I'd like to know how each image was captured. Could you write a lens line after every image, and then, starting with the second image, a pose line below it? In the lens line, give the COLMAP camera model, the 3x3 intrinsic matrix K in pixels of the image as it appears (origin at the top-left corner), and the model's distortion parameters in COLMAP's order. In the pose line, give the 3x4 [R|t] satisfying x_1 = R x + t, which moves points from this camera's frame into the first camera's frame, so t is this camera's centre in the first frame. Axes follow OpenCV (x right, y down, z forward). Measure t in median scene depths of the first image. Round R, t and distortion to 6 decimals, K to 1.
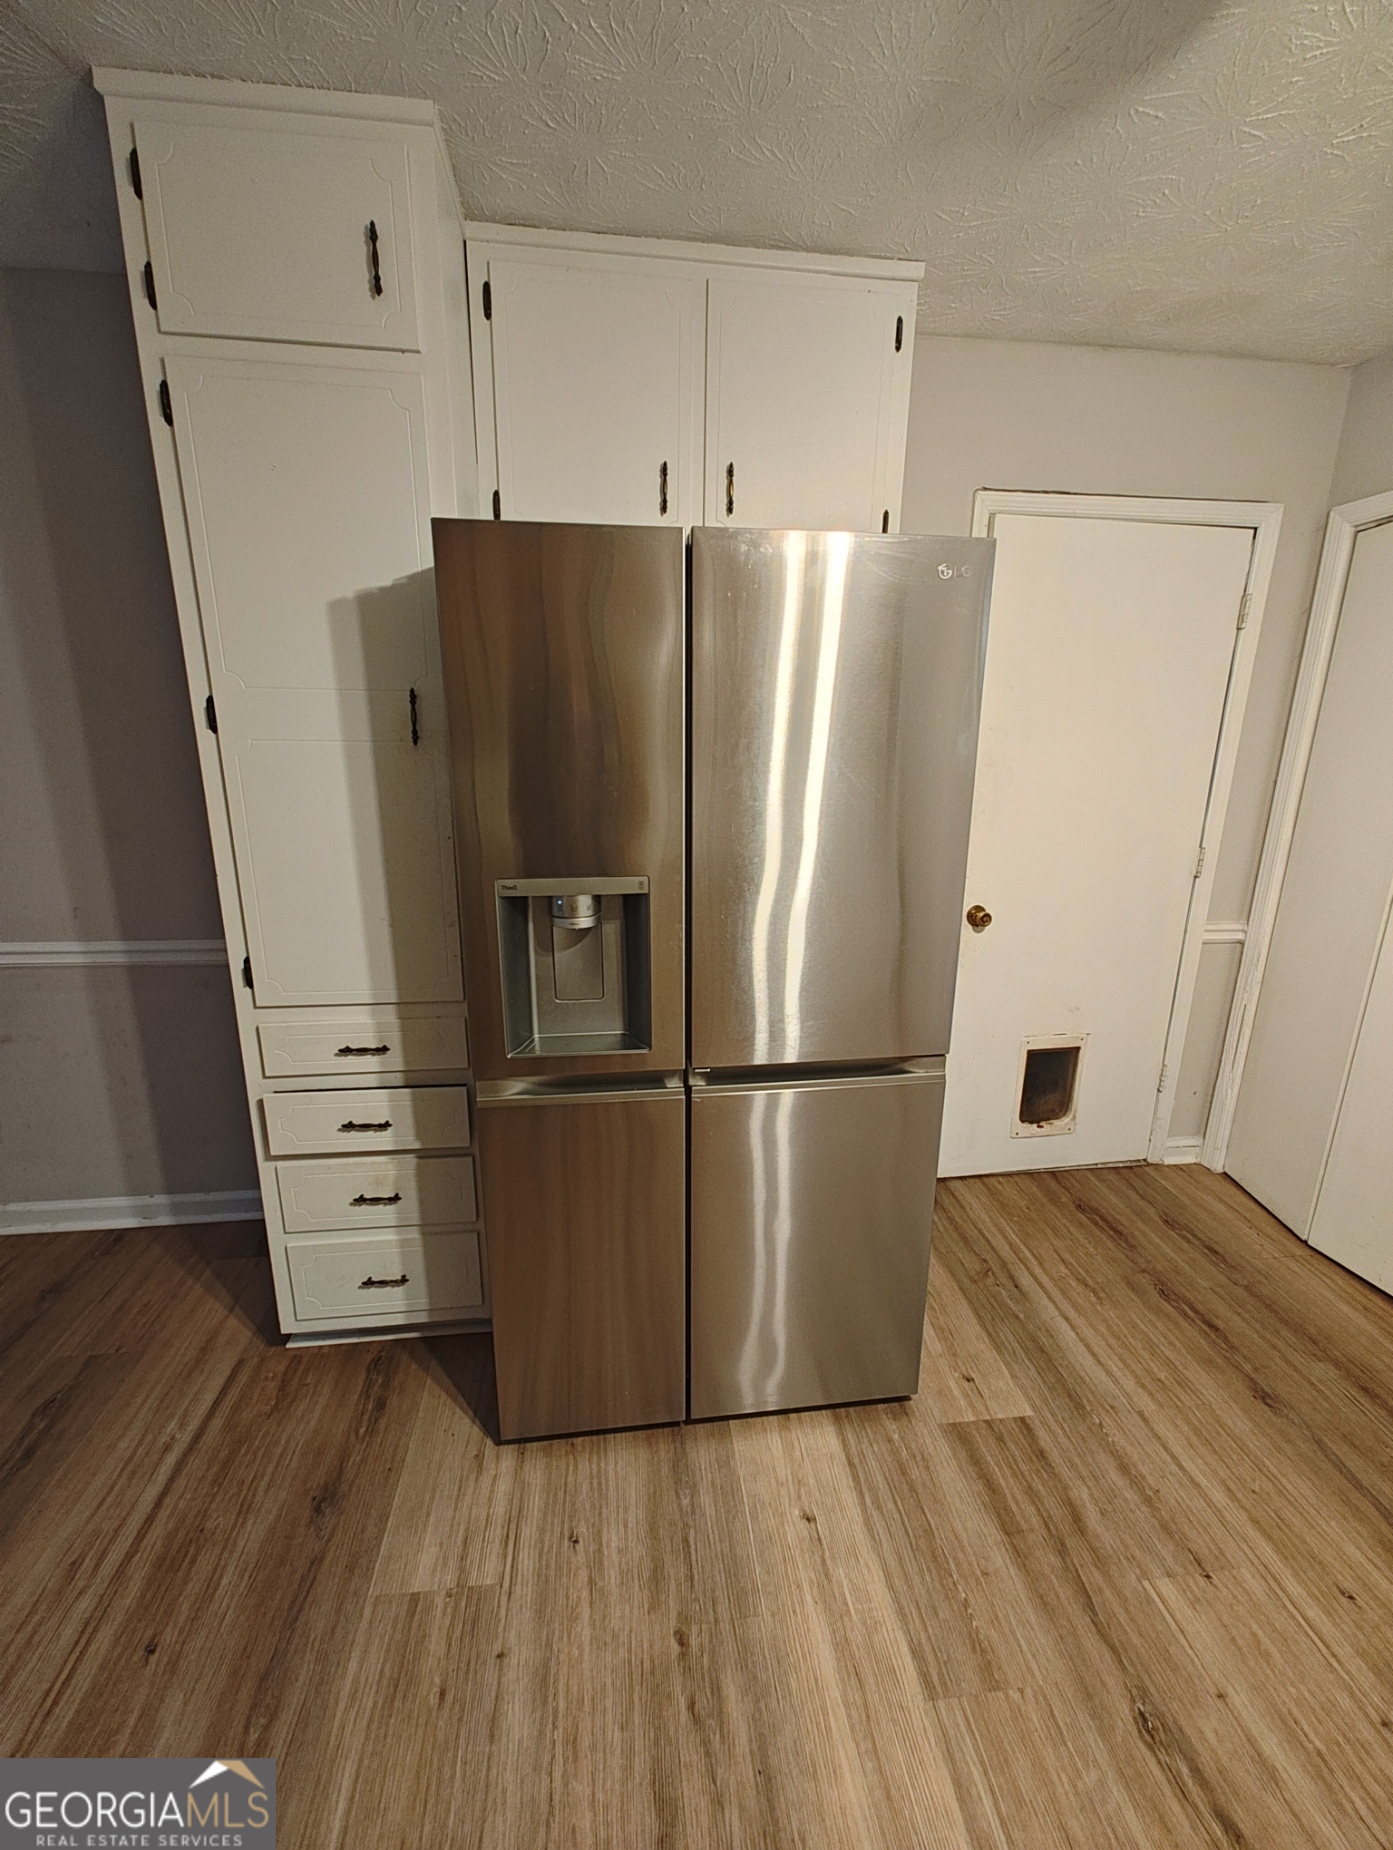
lens RADIAL K [[761.9, 0, 700.9], [0, 761.9, 930.3], [0, 0, 1]] dist [-0.002256, 0.001405]
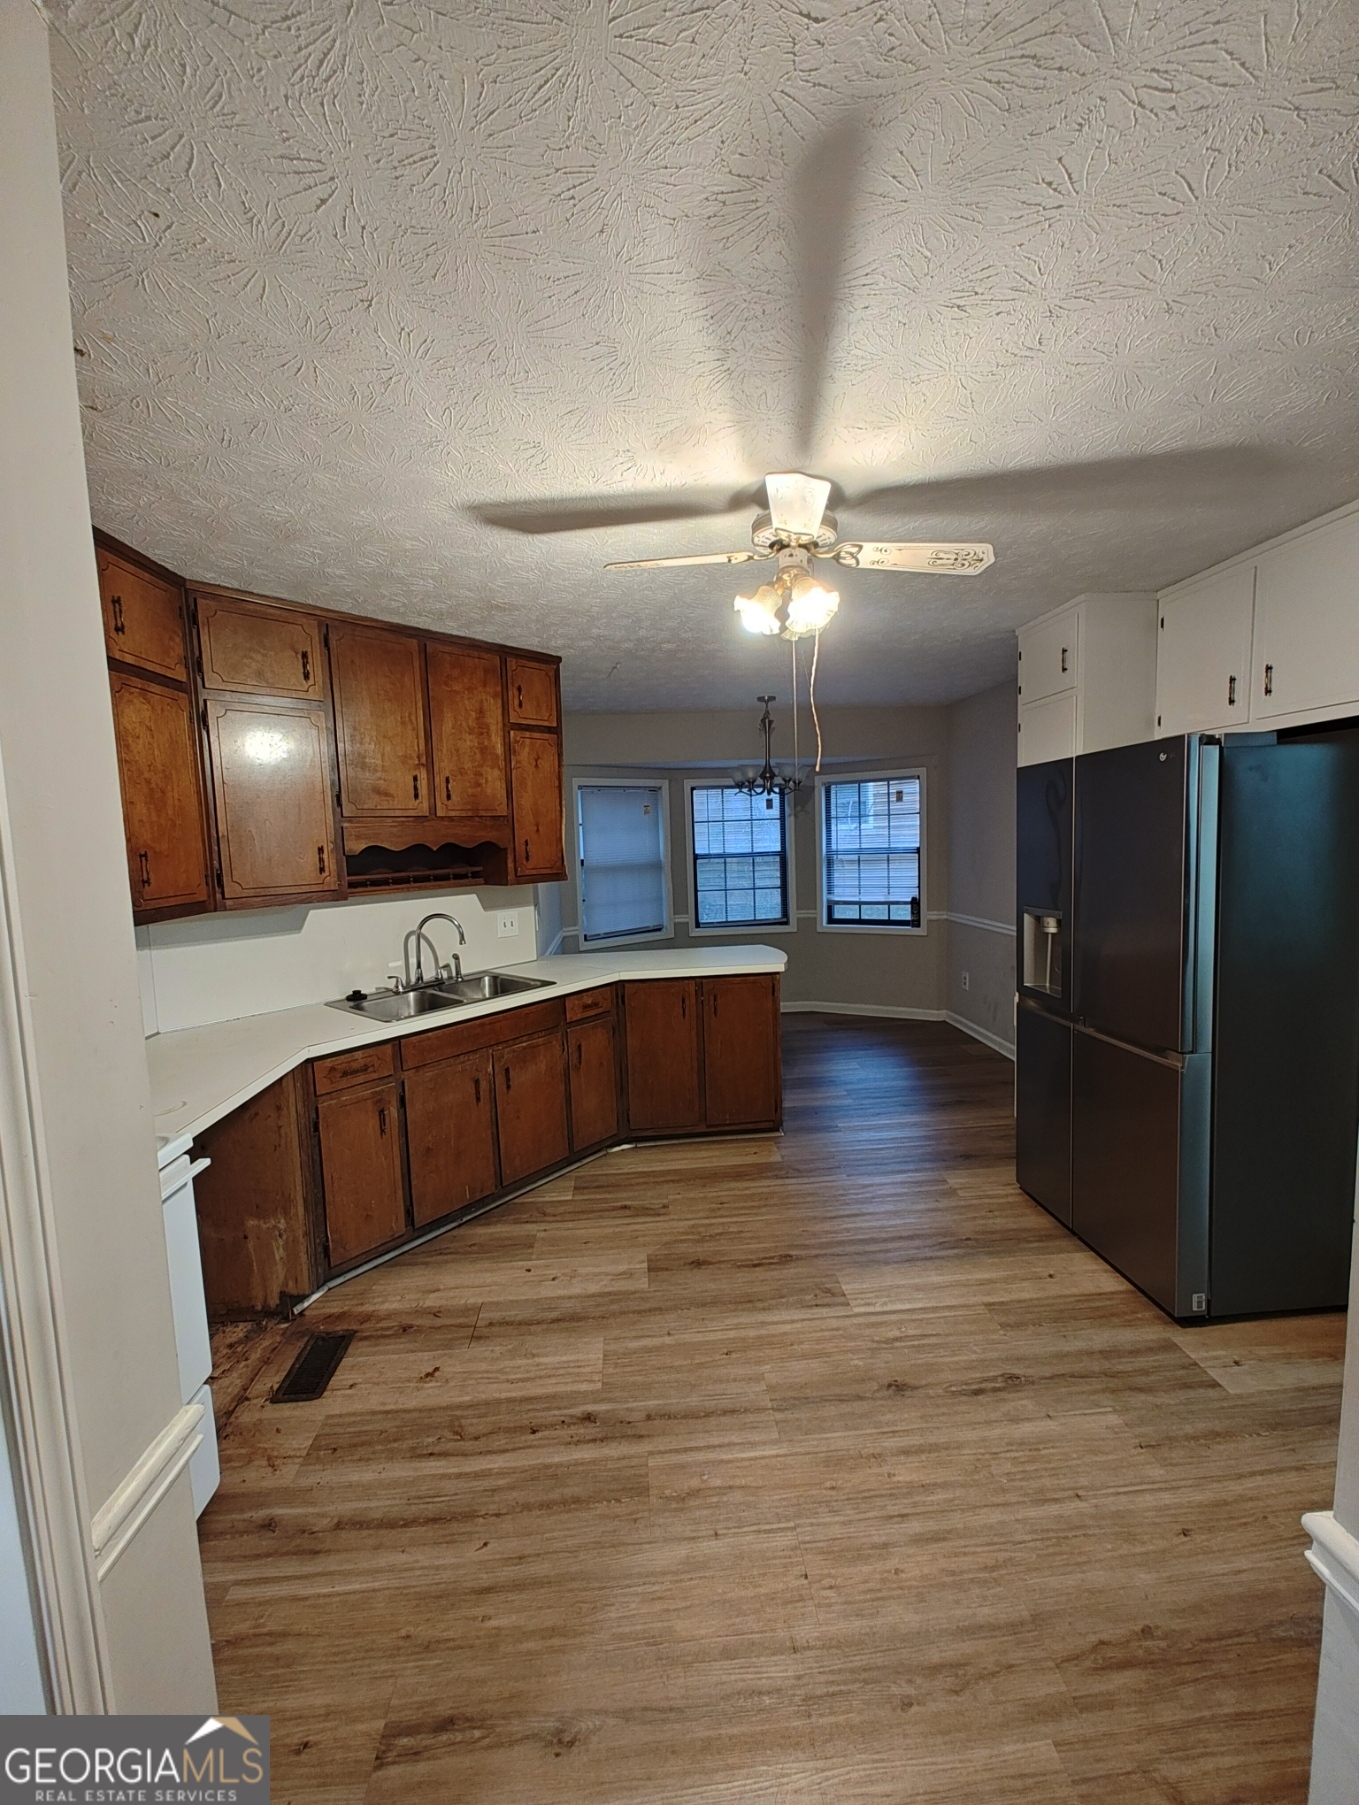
lens RADIAL K [[743.4, 0, 684.8], [0, 743.4, 909.2], [0, 0, 1]] dist [-0.002256, 0.001405]
pose [[-0.045799, 0.083183, -0.995481, 1.889368], [-0.216988, 0.971905, 0.091196, -0.033168], [0.975099, 0.220184, -0.026462, 0.023633]]
